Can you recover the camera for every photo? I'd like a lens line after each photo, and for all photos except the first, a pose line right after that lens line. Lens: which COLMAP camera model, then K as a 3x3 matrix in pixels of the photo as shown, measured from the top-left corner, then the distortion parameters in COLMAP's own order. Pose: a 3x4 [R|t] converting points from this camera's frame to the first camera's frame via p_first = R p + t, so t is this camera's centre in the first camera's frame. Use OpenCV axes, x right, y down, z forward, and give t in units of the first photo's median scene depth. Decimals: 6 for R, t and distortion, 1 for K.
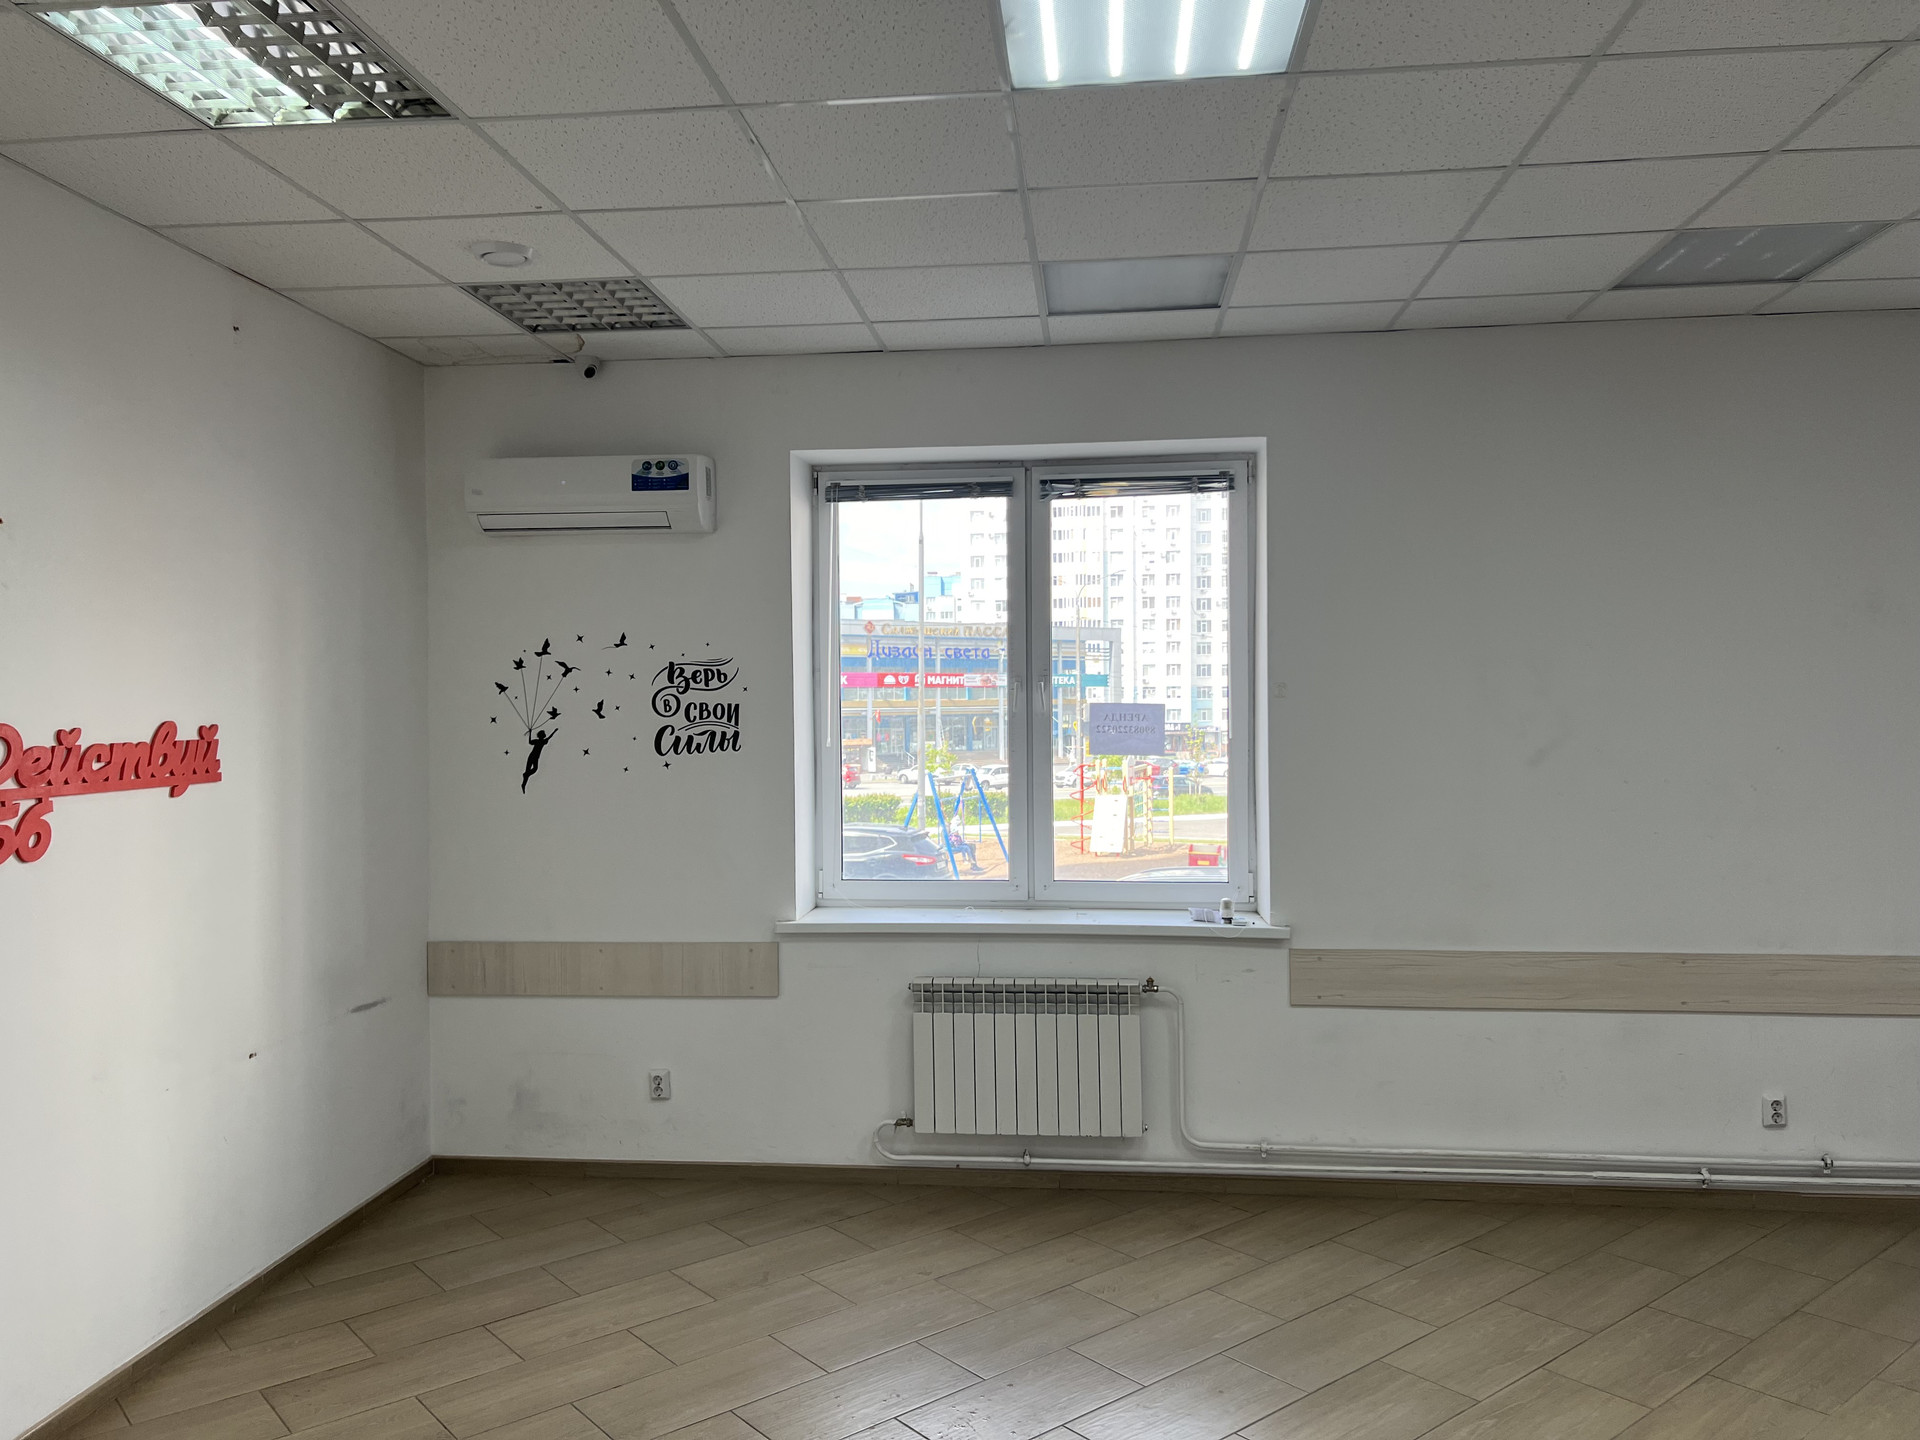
lens RADIAL K [[1471.8, 0, 960.0], [0, 1471.8, 720.0], [0, 0, 1]] dist [0.107094, -0.001239]
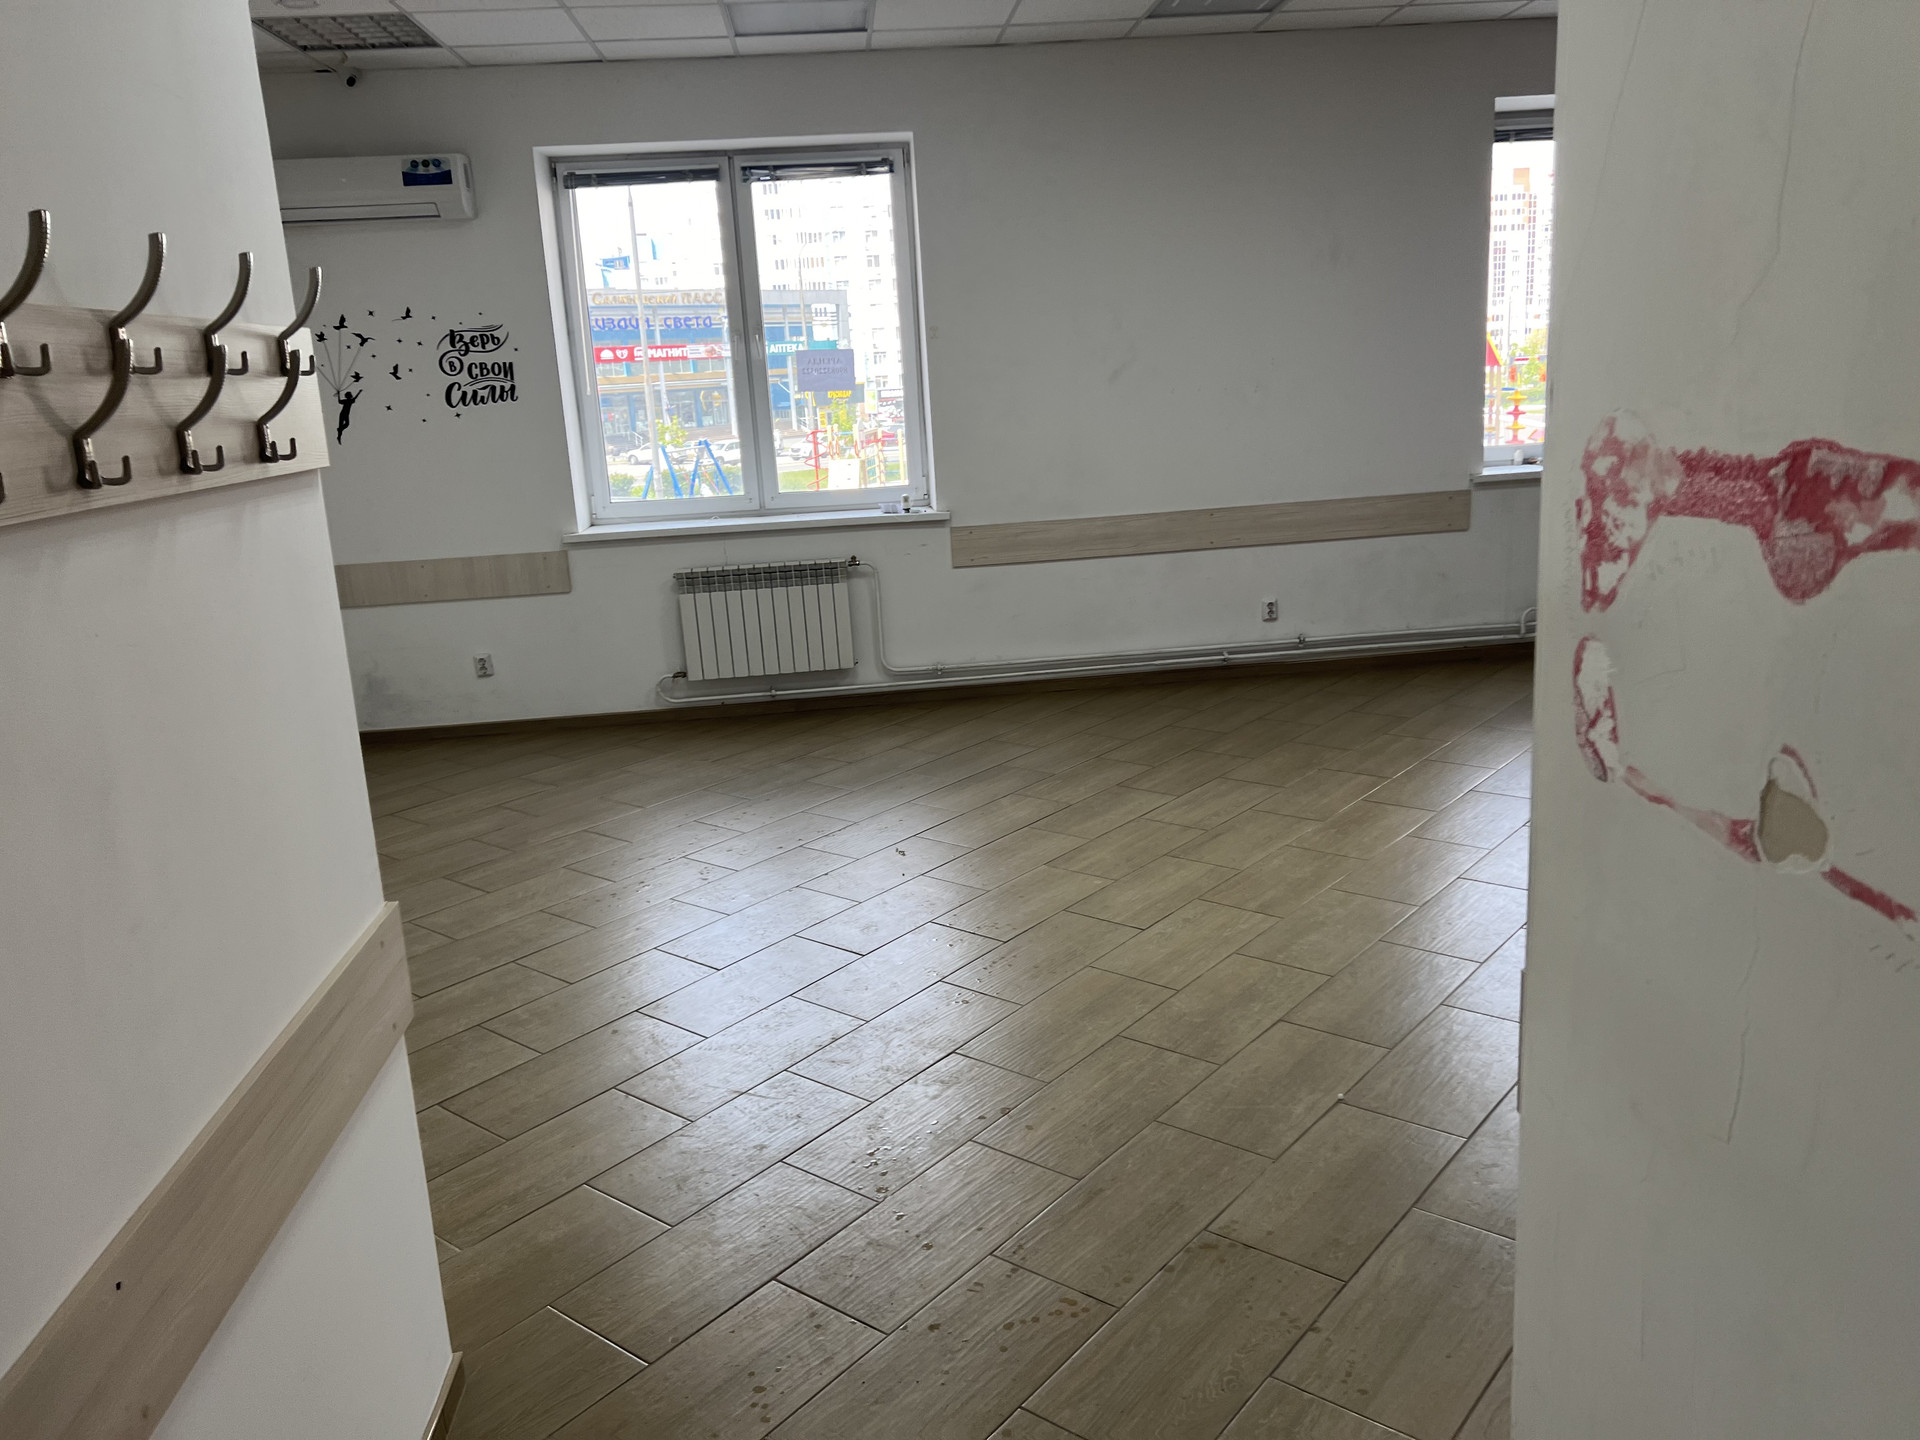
lens RADIAL K [[1486.8, 0, 959.3], [0, 1486.8, 698.9], [0, 0, 1]] dist [0.158980, -0.339574]
pose [[0.983210, -0.084440, 0.161766, -0.008853], [0.050114, 0.977357, 0.205578, 0.023622], [-0.175462, -0.194020, 0.965178, -0.352175]]
